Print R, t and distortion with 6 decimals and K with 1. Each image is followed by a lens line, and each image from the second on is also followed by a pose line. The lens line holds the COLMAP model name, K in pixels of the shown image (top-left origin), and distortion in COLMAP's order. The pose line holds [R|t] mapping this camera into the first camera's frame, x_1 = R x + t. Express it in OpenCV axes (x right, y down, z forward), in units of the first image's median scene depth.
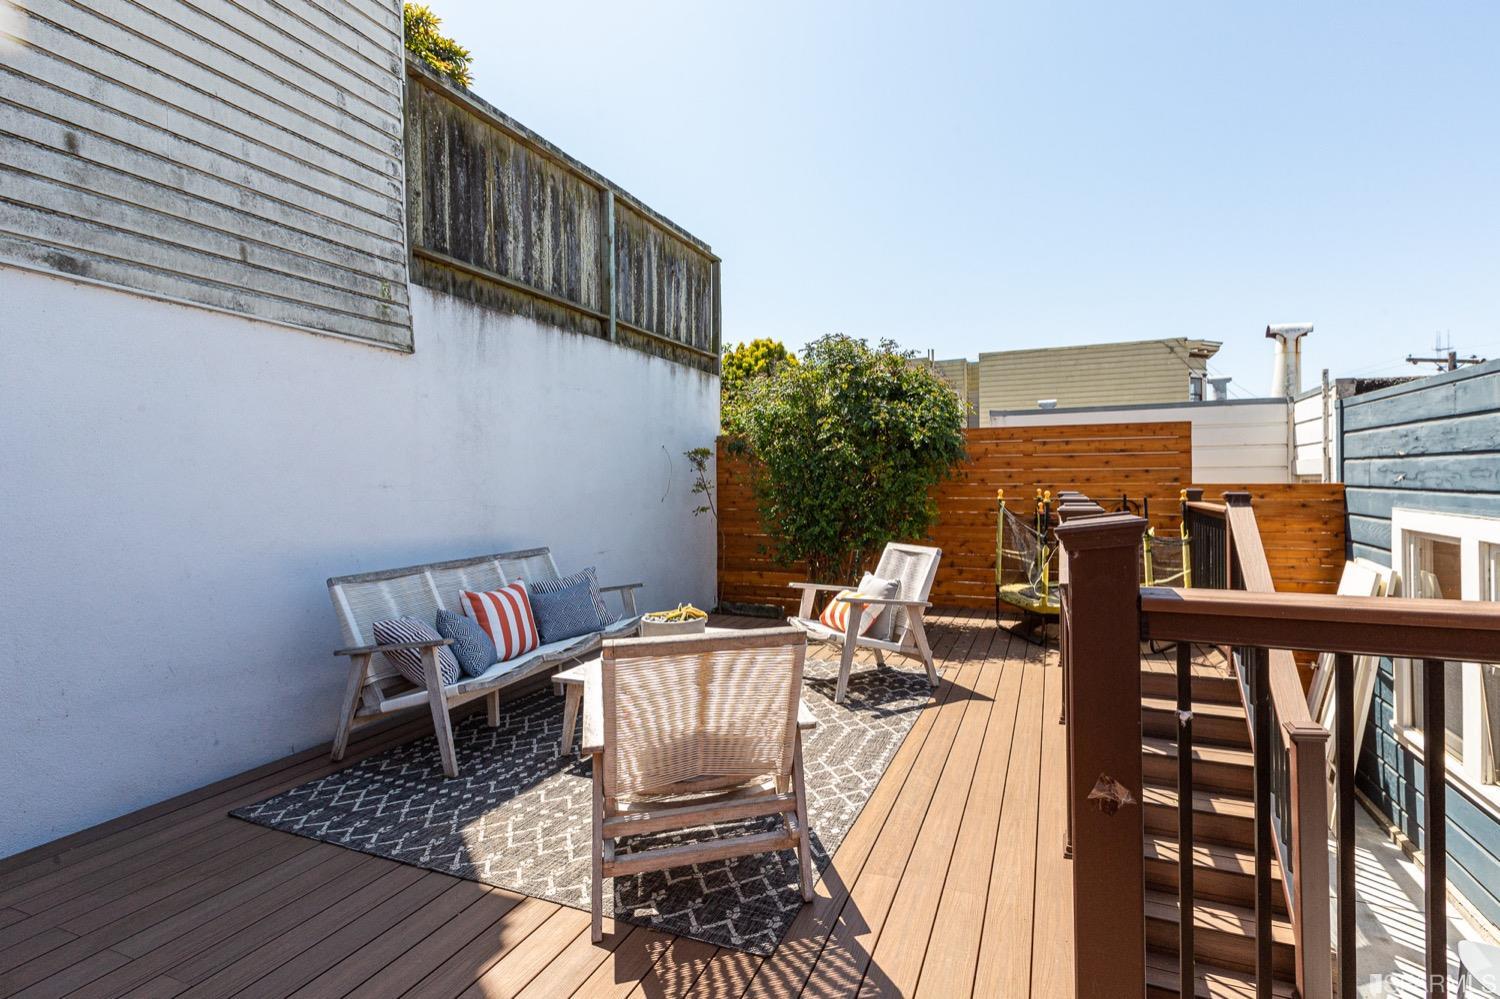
lens RADIAL K [[666.9, 0, 789.7], [0, 666.9, 476.6], [0, 0, 1]] dist [0.001941, -0.000066]
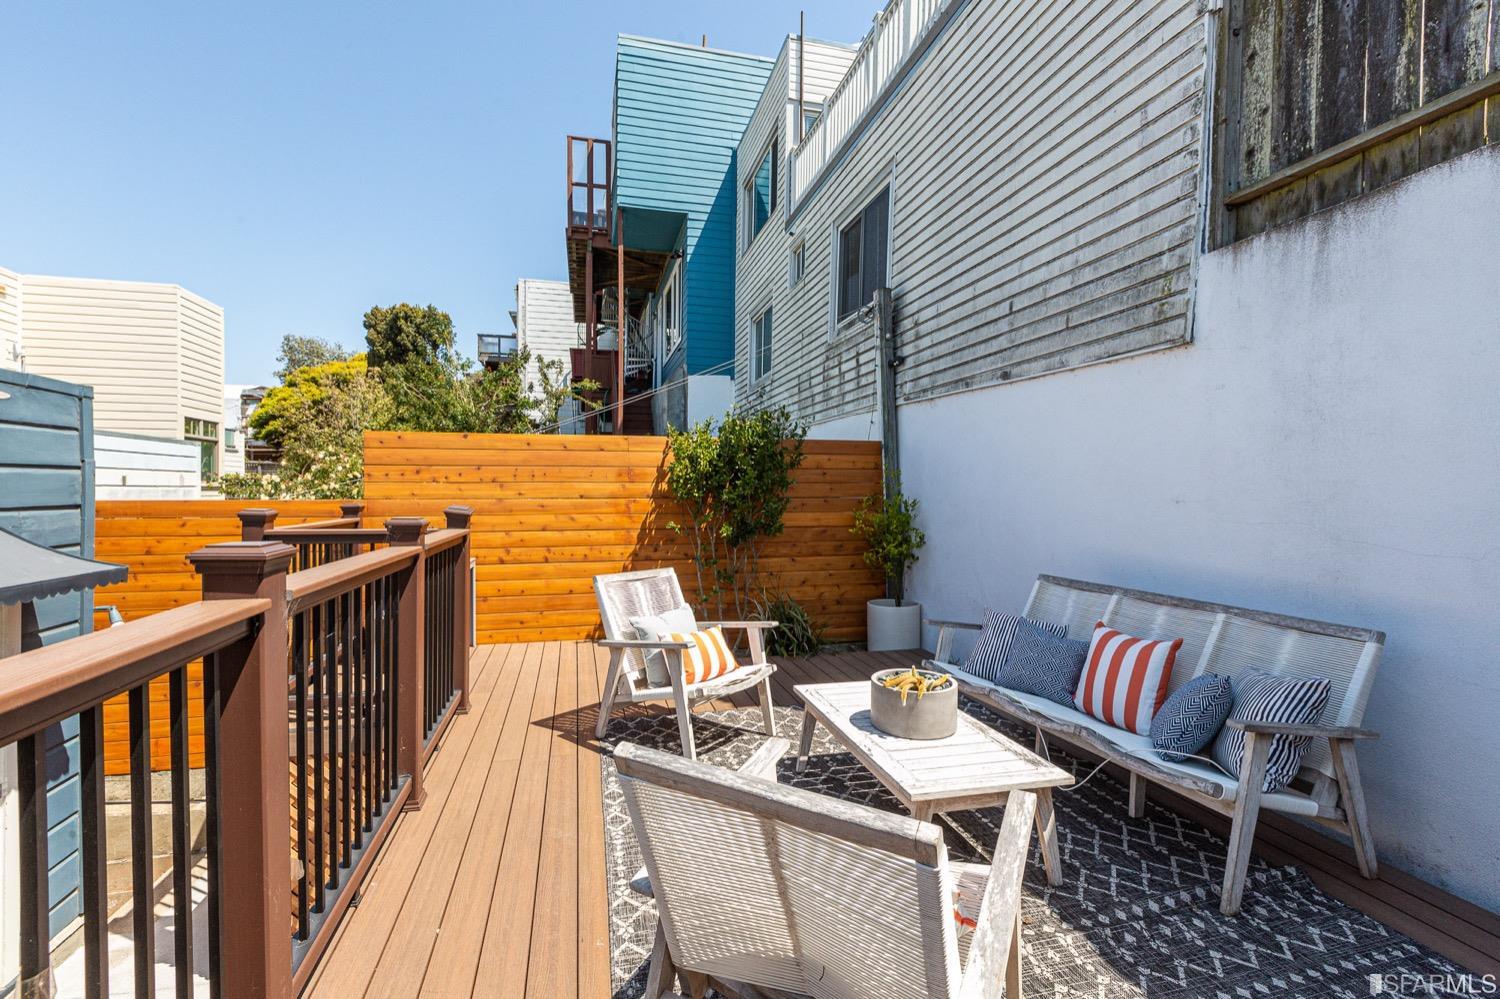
lens RADIAL K [[666.9, 0, 749.7], [0, 666.9, 500.0], [0, 0, 1]] dist [0.001941, -0.000066]
pose [[-0.807396, 0.008576, -0.589947, 0.403179], [0.002034, 0.999929, 0.011752, 0.000749], [0.590006, 0.008289, -0.807356, 1.454166]]
